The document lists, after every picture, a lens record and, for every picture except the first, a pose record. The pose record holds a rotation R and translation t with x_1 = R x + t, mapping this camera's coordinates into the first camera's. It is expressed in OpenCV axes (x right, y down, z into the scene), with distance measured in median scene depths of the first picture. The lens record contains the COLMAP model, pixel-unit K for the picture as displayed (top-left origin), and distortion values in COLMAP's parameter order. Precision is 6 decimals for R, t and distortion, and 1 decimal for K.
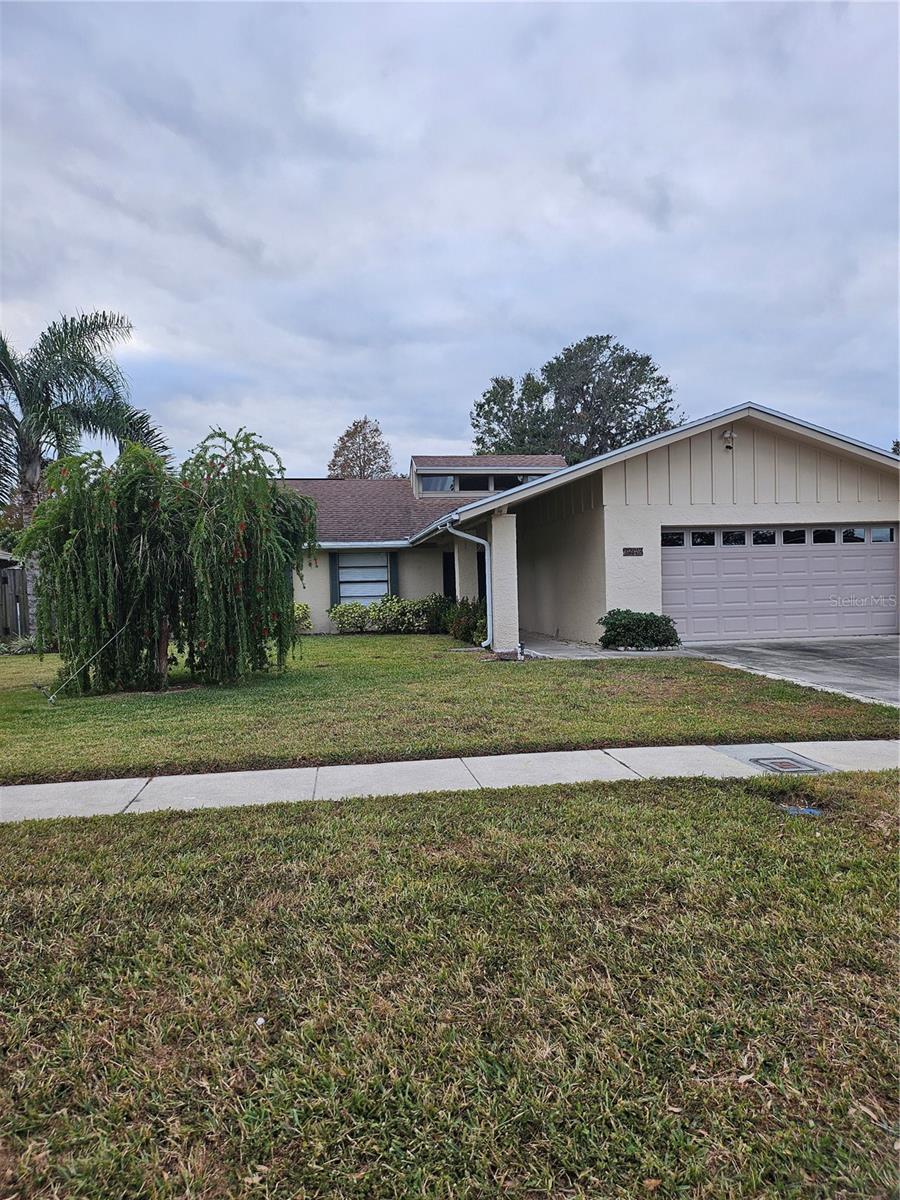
lens RADIAL K [[860.9, 0, 471.8], [0, 860.9, 608.5], [0, 0, 1]] dist [0.072988, -0.092837]
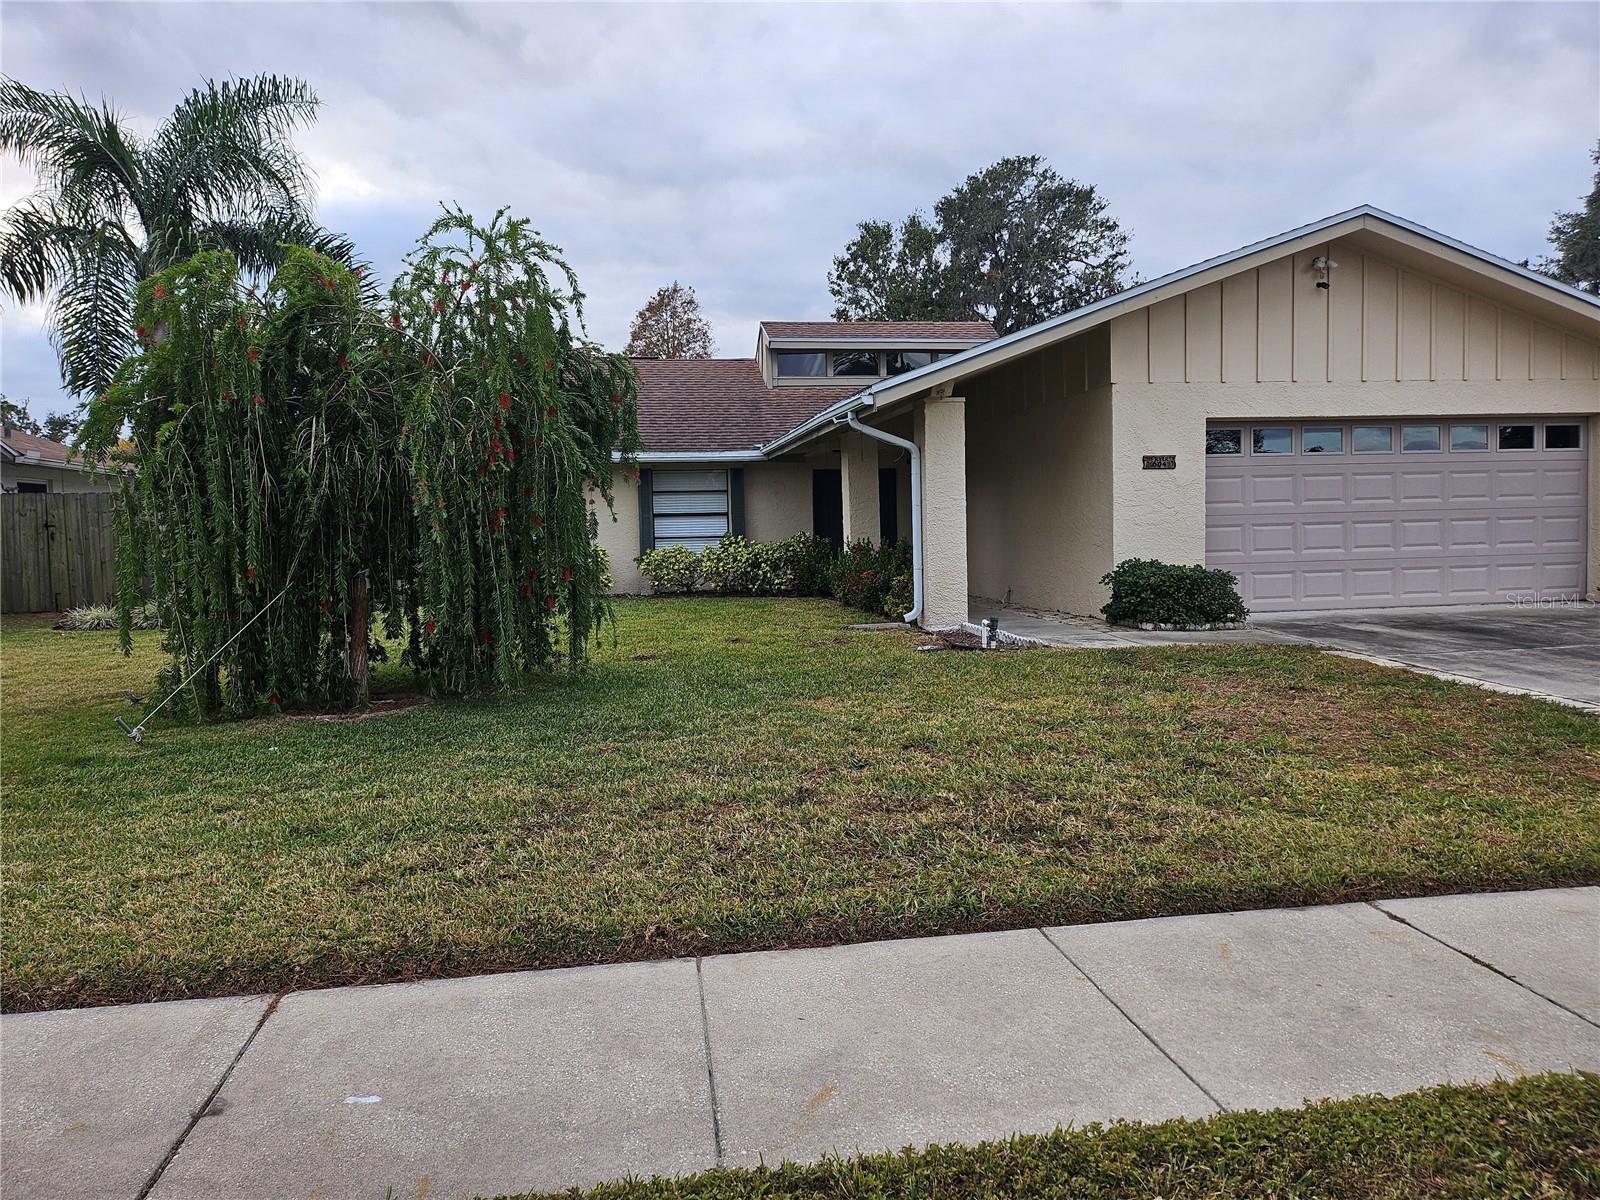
lens RADIAL K [[1121.7, 0, 793.7], [0, 1121.7, 586.4], [0, 0, 1]] dist [0.076484, -0.090035]
pose [[0.999976, 0.002727, -0.006342, -0.049085], [-0.002547, 0.999596, 0.028292, -0.001430], [0.006417, -0.028276, 0.999580, 0.180643]]
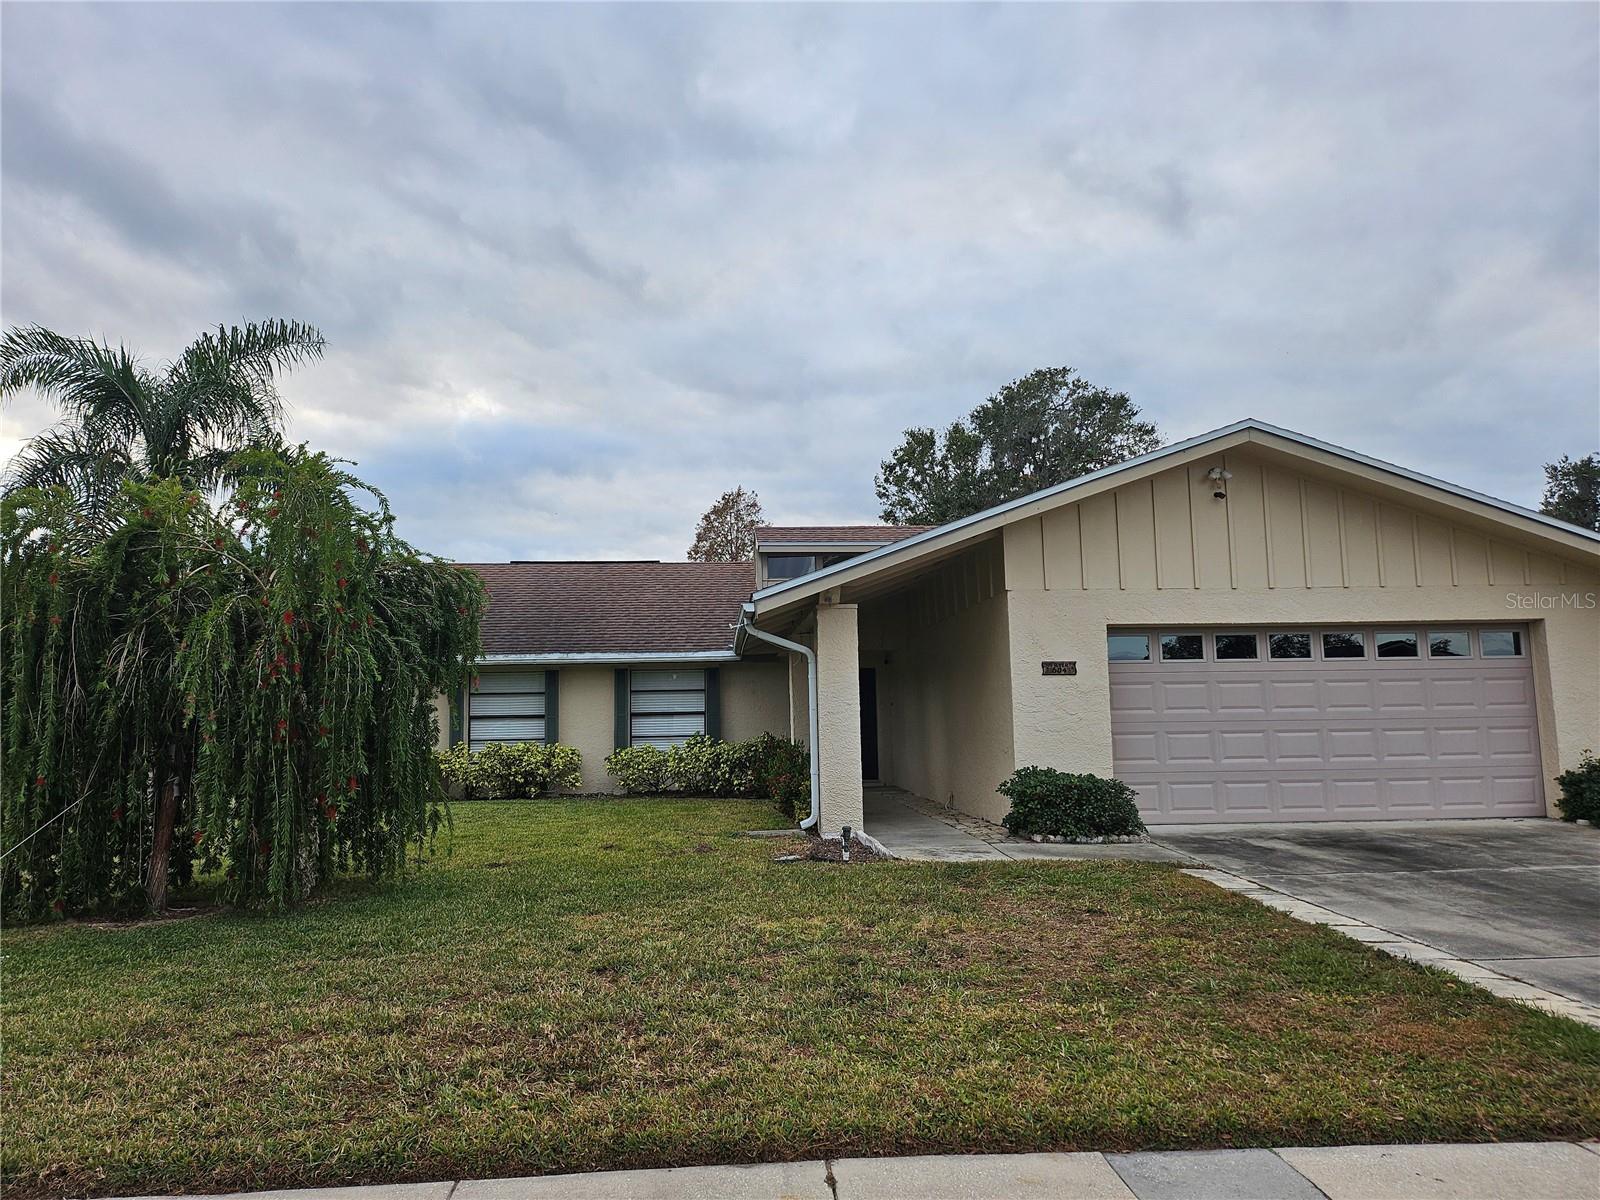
lens RADIAL K [[1121.3, 0, 819.8], [0, 1121.3, 588.1], [0, 0, 1]] dist [0.075349, -0.084593]
pose [[0.995902, -0.002436, -0.090412, 0.076947], [-0.010238, 0.990175, -0.139458, -0.009084], [0.089863, 0.139812, 0.986092, 0.179869]]
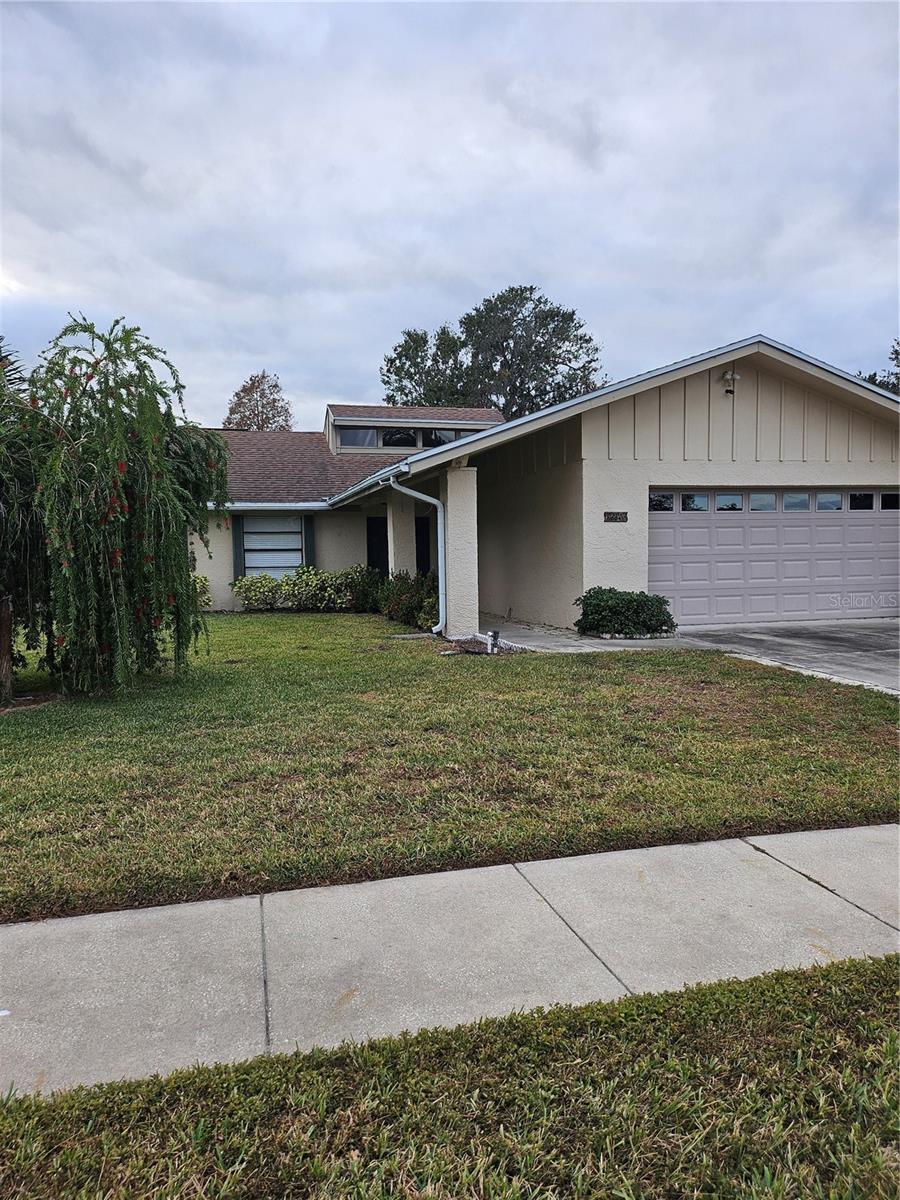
lens RADIAL K [[841.3, 0, 440.1], [0, 841.3, 607.8], [0, 0, 1]] dist [0.076484, -0.090035]
pose [[0.995737, 0.003747, 0.092159, -0.043724], [-0.007048, 0.999344, 0.035525, -0.005573], [-0.091965, -0.036023, 0.995110, 0.176506]]
